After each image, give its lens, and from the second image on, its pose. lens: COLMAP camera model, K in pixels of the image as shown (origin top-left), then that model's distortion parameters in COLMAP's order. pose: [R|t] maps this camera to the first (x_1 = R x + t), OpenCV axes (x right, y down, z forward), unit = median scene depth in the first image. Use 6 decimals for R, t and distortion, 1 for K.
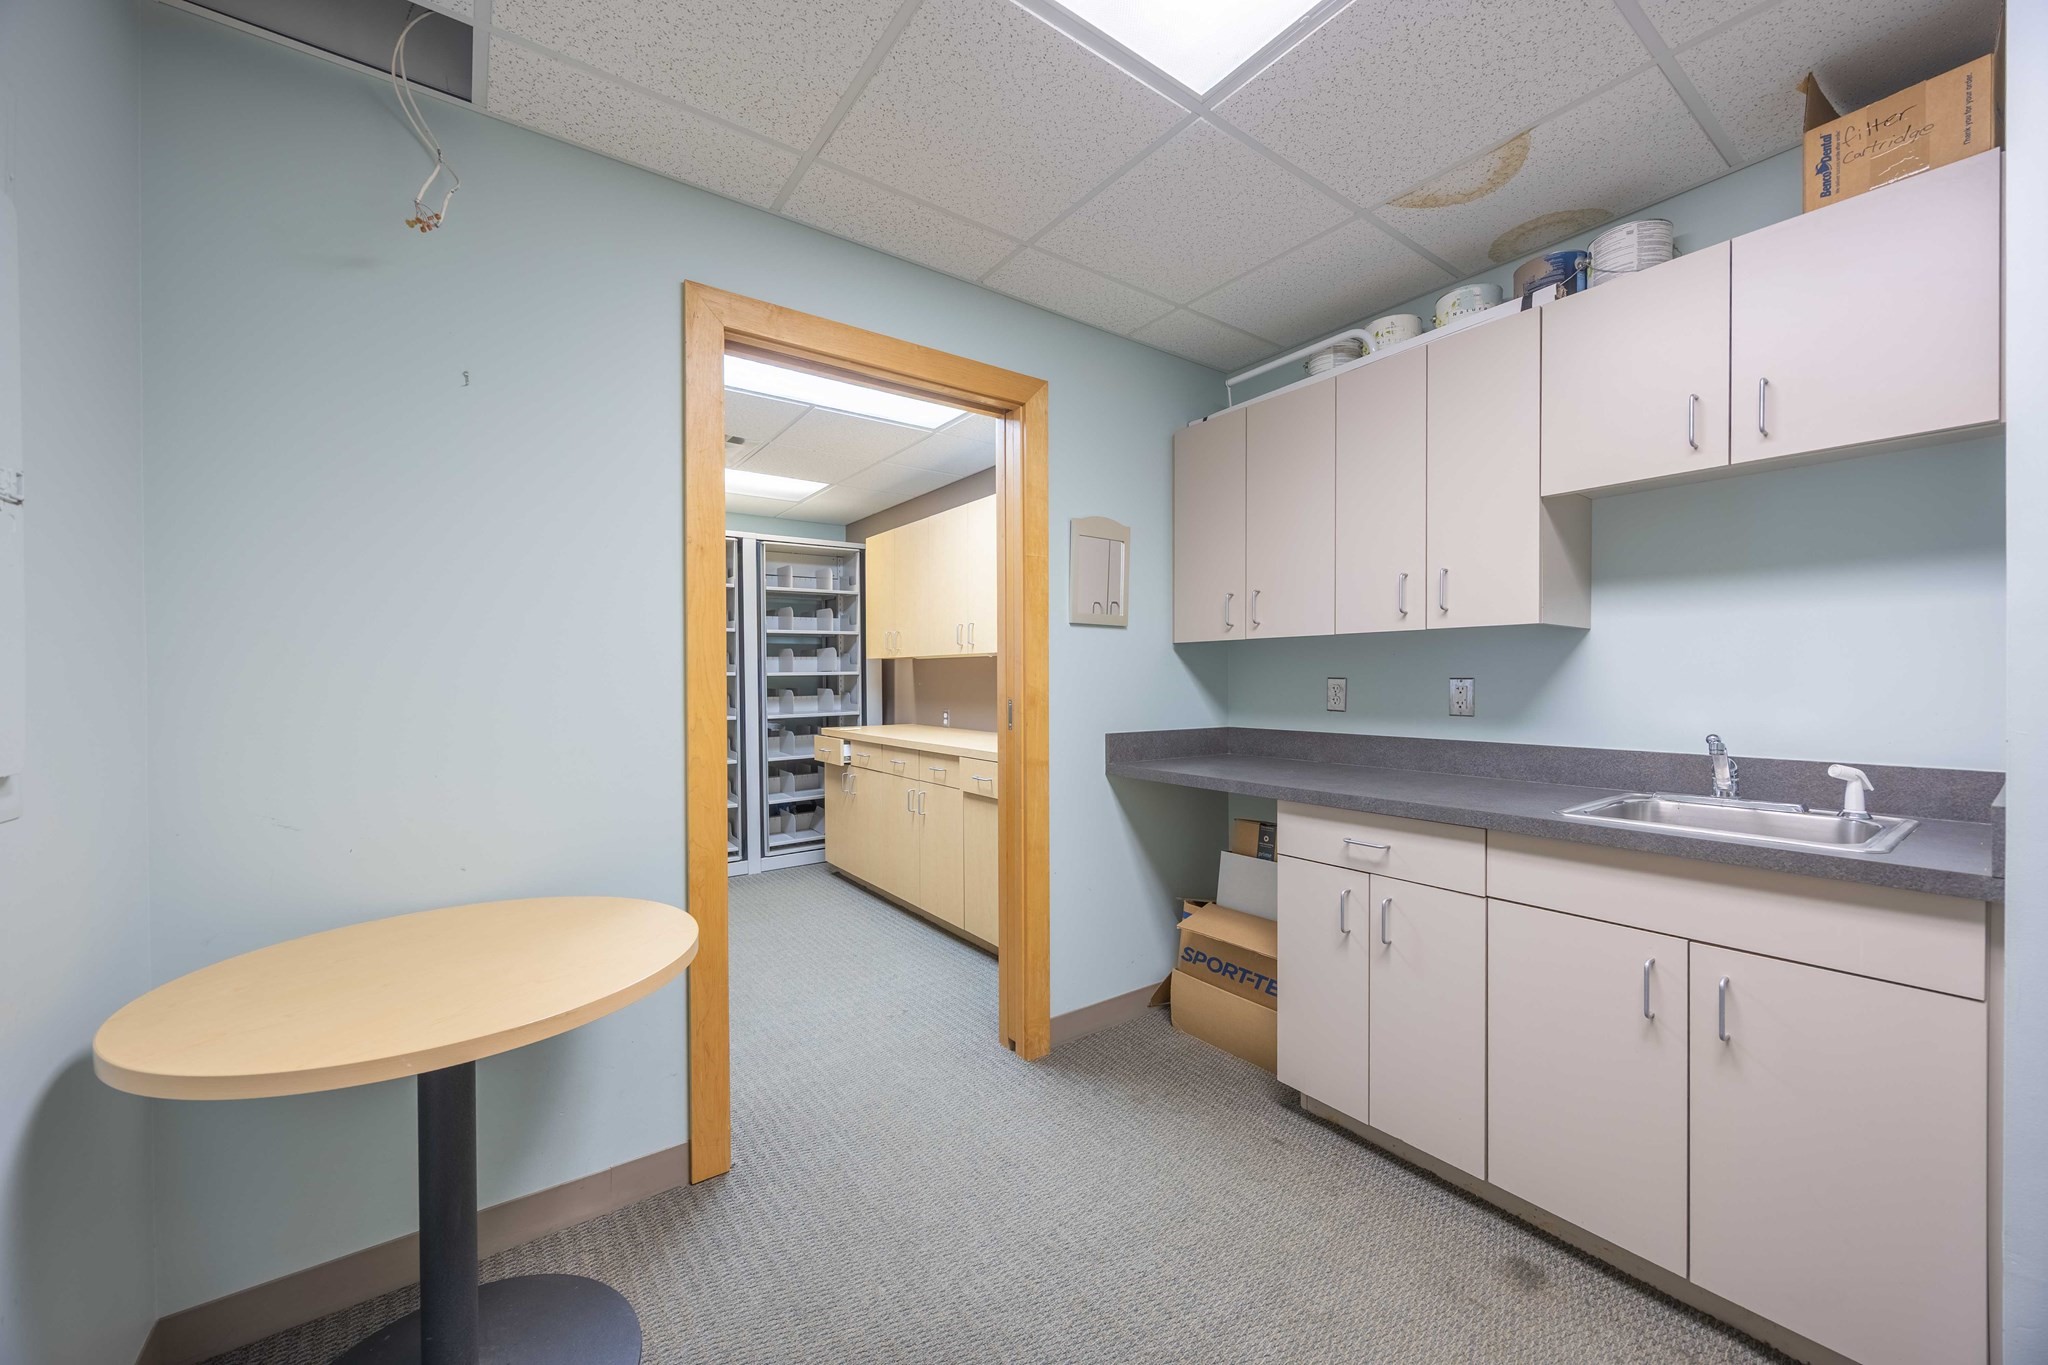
lens RADIAL K [[778.2, 0, 1016.1], [0, 778.2, 682.0], [0, 0, 1]] dist [-0.000479, -0.000004]
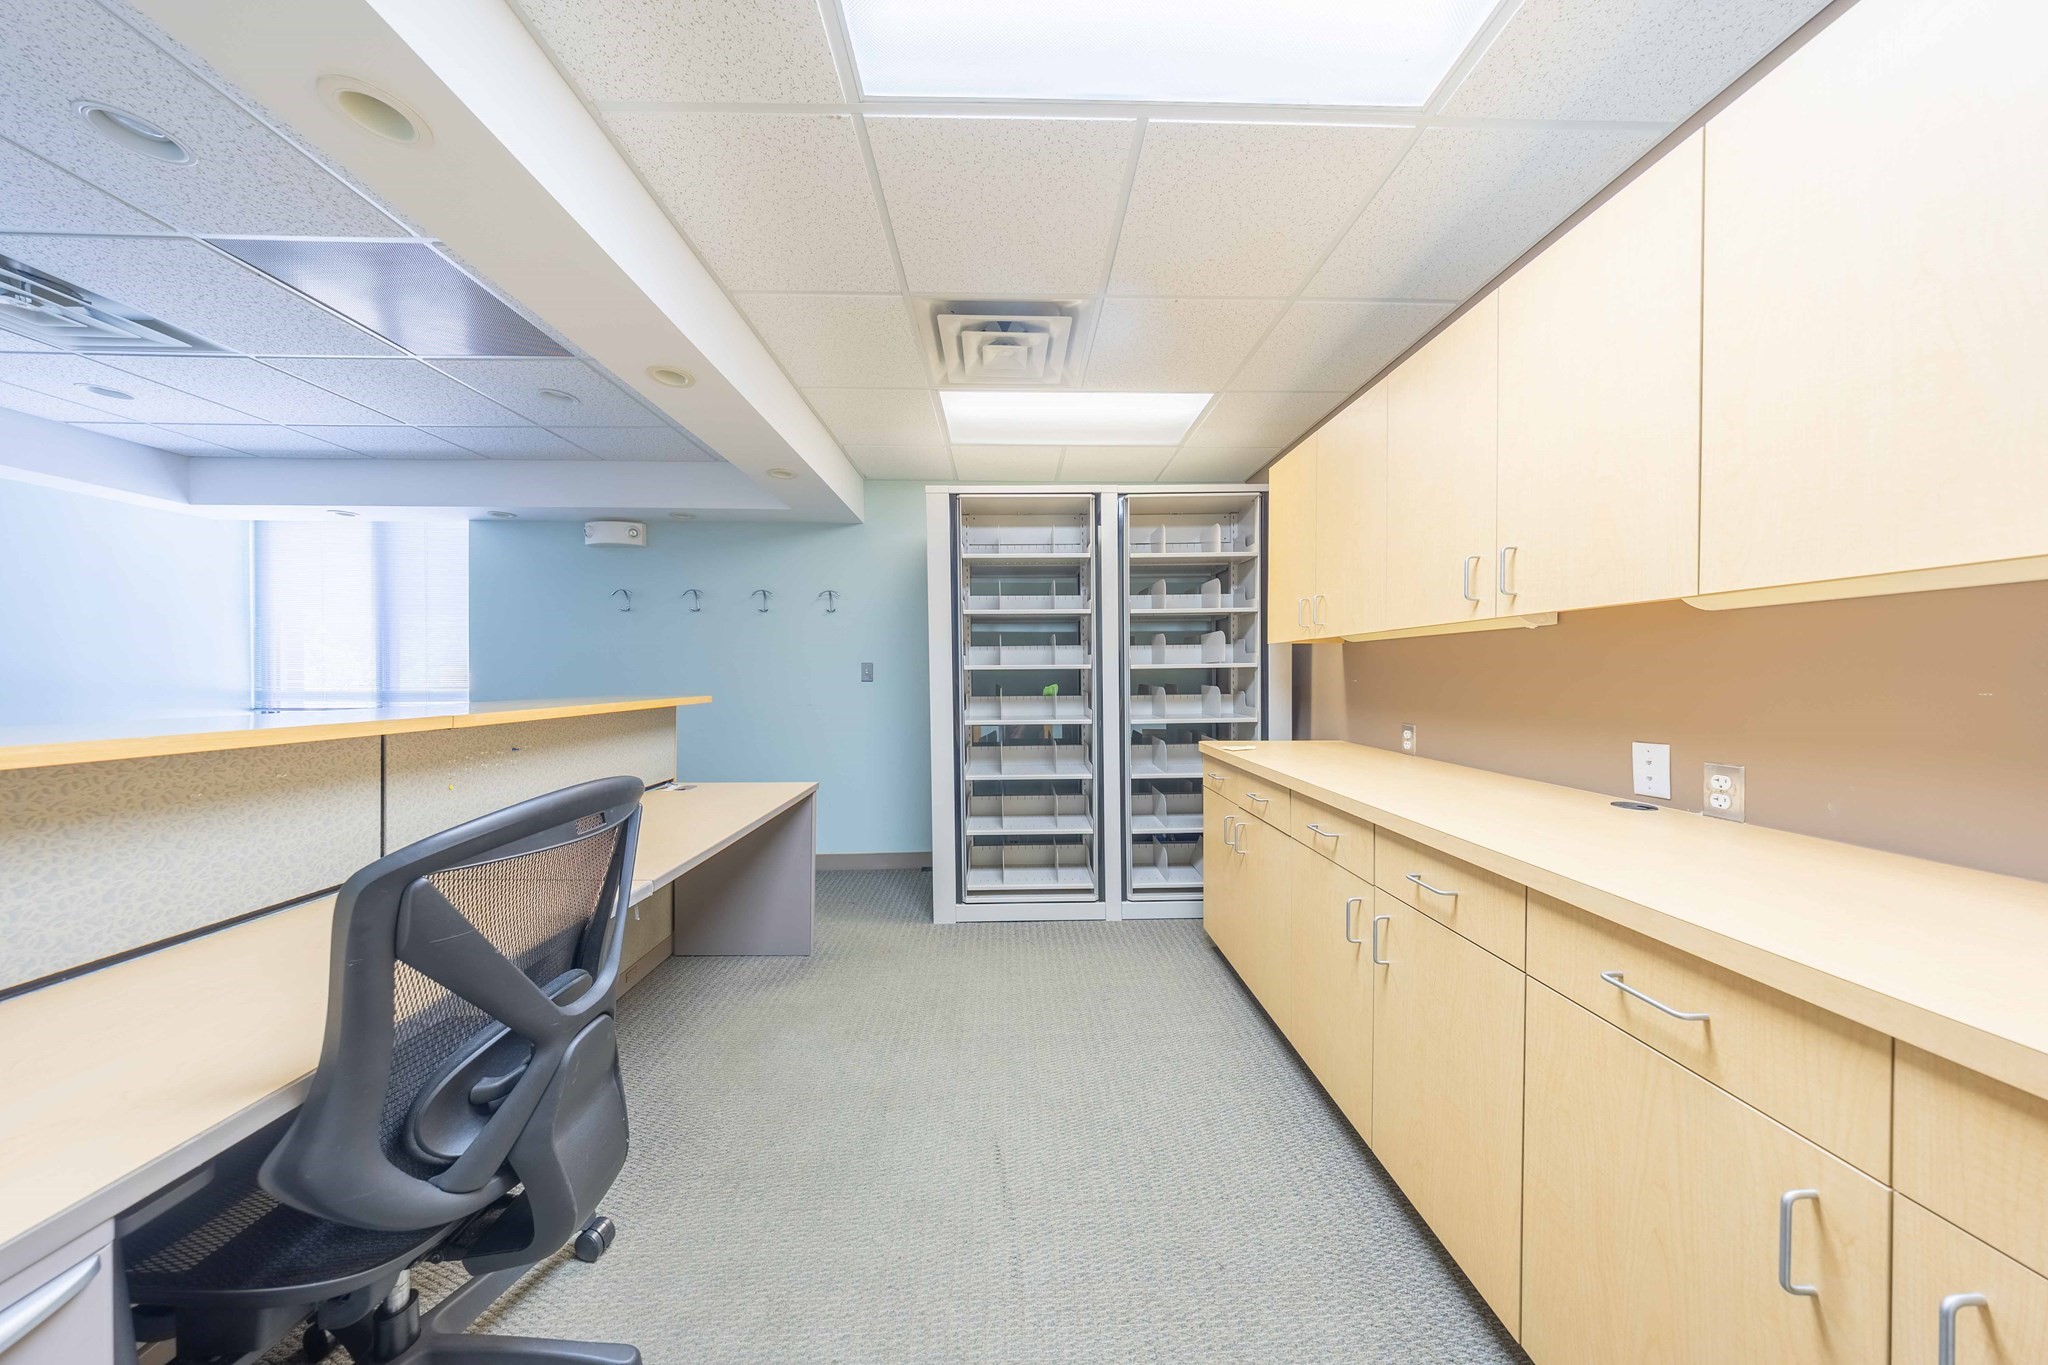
lens RADIAL K [[587.5, 0, 1012.8], [0, 587.5, 677.2], [0, 0, 1]] dist [-0.001170, -0.000052]
pose [[0.815787, 0.008070, -0.578297, -0.072430], [-0.007351, 0.999967, 0.003584, -0.000296], [0.578306, 0.001328, 0.815819, 0.426878]]
